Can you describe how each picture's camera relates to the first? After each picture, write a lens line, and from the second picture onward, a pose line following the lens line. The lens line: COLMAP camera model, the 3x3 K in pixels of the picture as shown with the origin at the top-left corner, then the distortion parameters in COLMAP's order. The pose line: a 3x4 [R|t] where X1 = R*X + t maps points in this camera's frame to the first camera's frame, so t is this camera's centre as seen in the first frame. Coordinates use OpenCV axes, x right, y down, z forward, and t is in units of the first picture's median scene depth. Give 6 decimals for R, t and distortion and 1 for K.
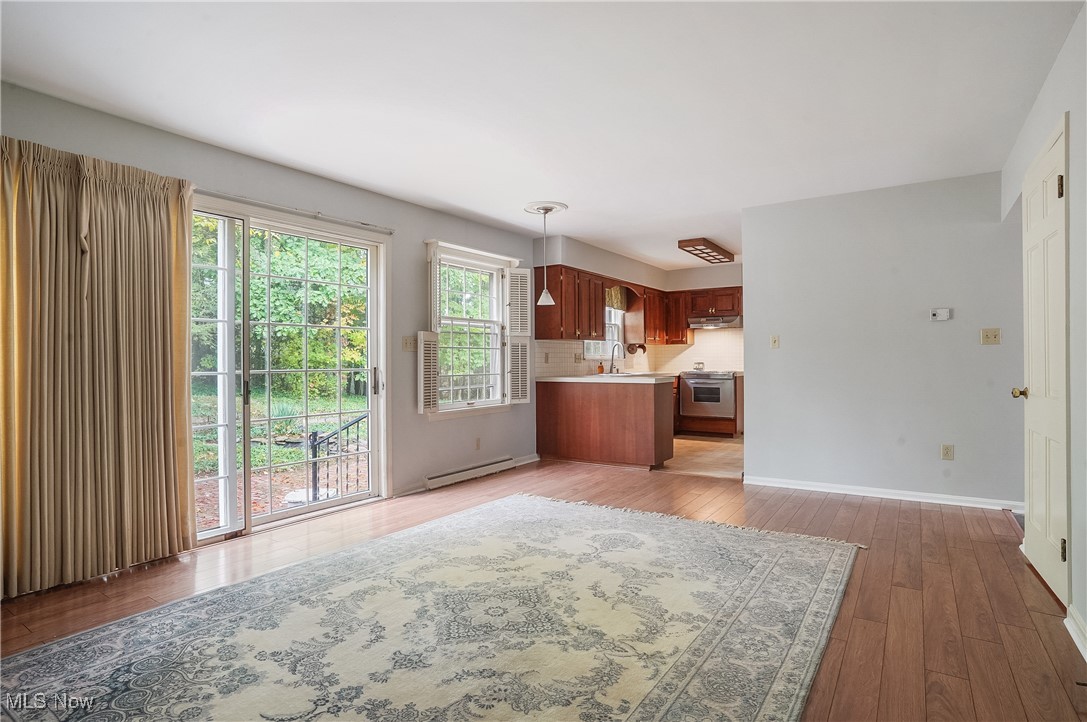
lens RADIAL K [[567.8, 0, 547.9], [0, 567.8, 355.4], [0, 0, 1]] dist [-0.059328, 0.001384]
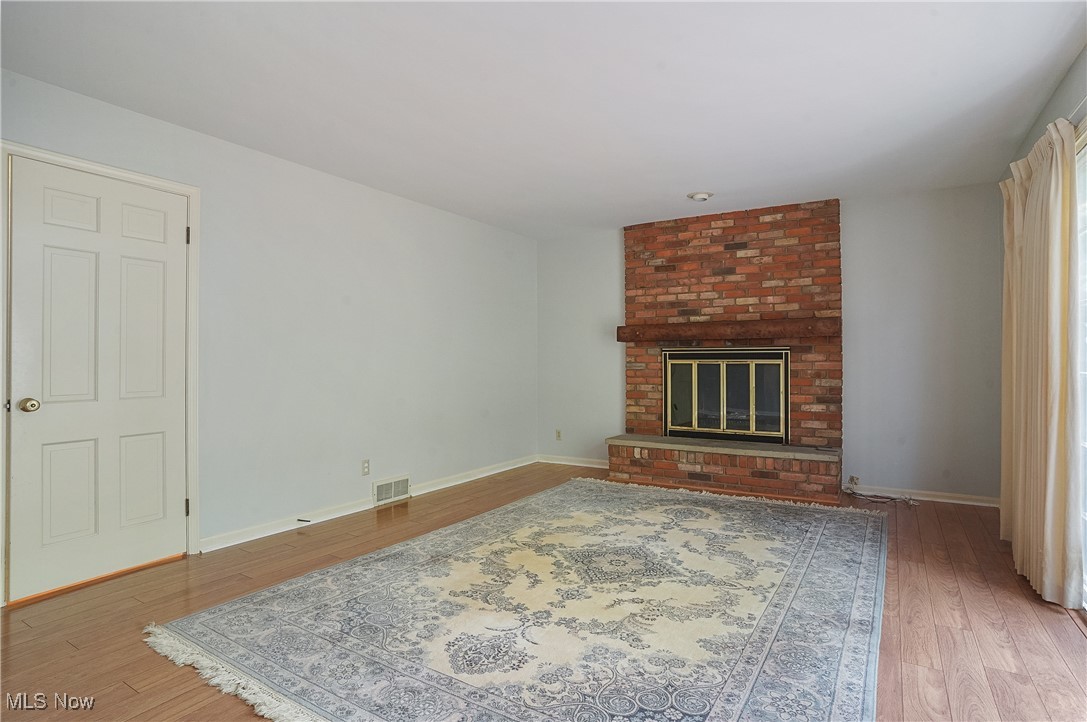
lens RADIAL K [[567.8, 0, 547.9], [0, 567.8, 355.4], [0, 0, 1]] dist [-0.059328, 0.001384]
pose [[-0.999371, 0.009411, -0.034189, 0.074358], [0.010025, 0.999791, -0.017838, 0.012267], [0.034014, -0.018170, -0.999256, 1.659241]]
